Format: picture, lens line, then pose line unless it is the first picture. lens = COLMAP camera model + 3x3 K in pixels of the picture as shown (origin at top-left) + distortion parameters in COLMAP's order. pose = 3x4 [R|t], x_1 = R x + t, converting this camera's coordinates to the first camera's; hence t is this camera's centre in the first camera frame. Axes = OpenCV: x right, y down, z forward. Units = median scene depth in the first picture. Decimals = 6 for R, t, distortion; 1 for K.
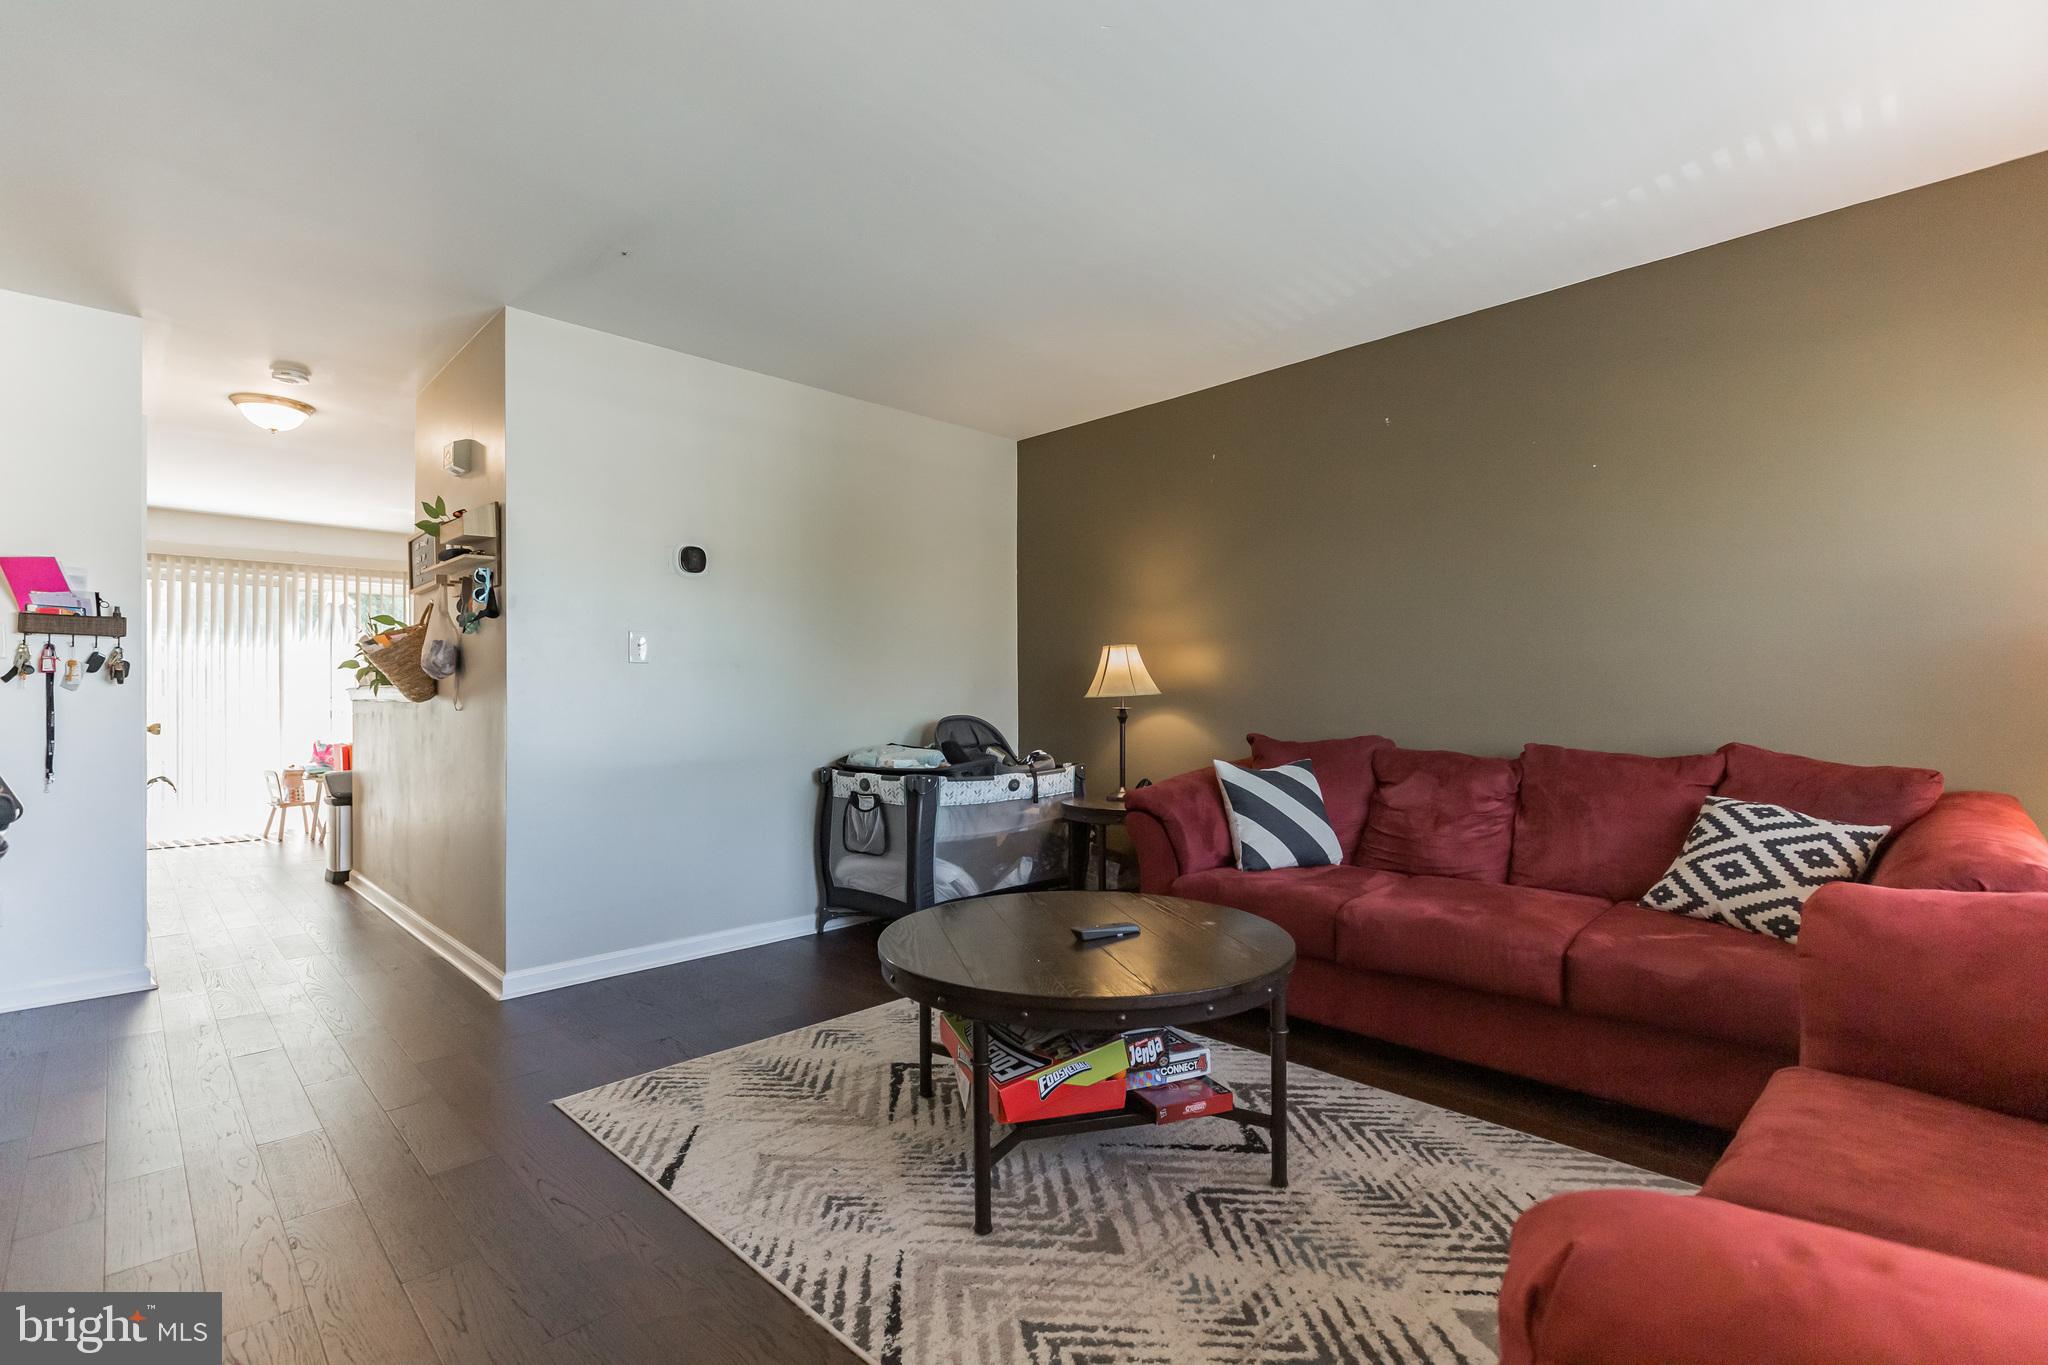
lens RADIAL K [[941.2, 0, 1028.7], [0, 941.2, 687.6], [0, 0, 1]] dist [0.000975, -0.000388]
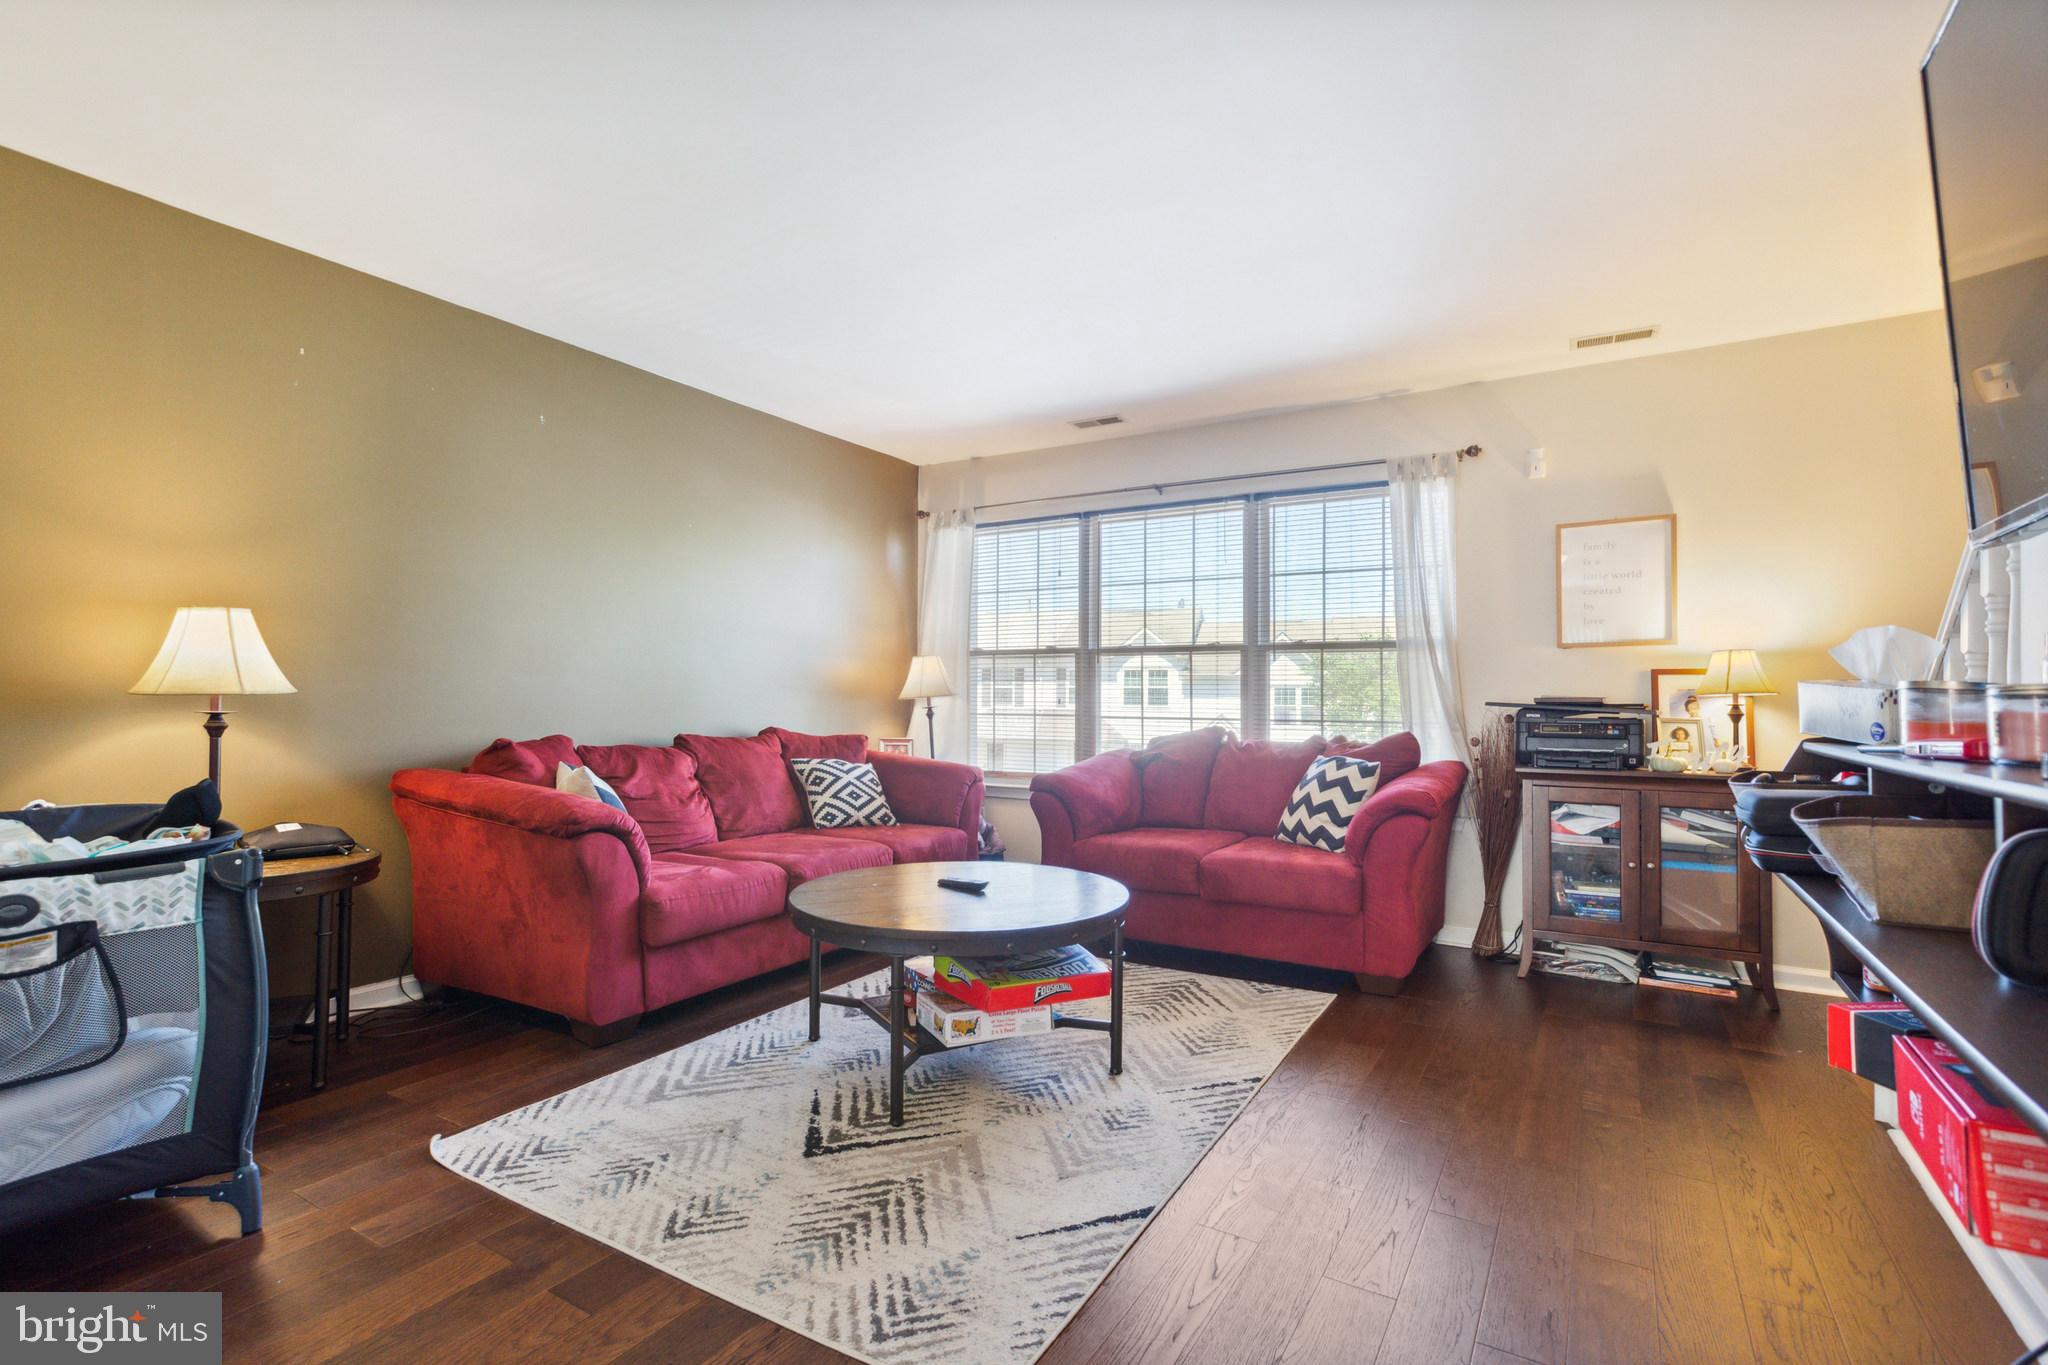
lens RADIAL K [[941.2, 0, 1029.7], [0, 941.2, 678.5], [0, 0, 1]] dist [0.000975, -0.000388]
pose [[-0.245000, 0.027161, 0.969143, -1.074706], [-0.008595, 0.999507, -0.030185, 0.025711], [-0.969485, -0.015726, -0.244645, 1.139445]]
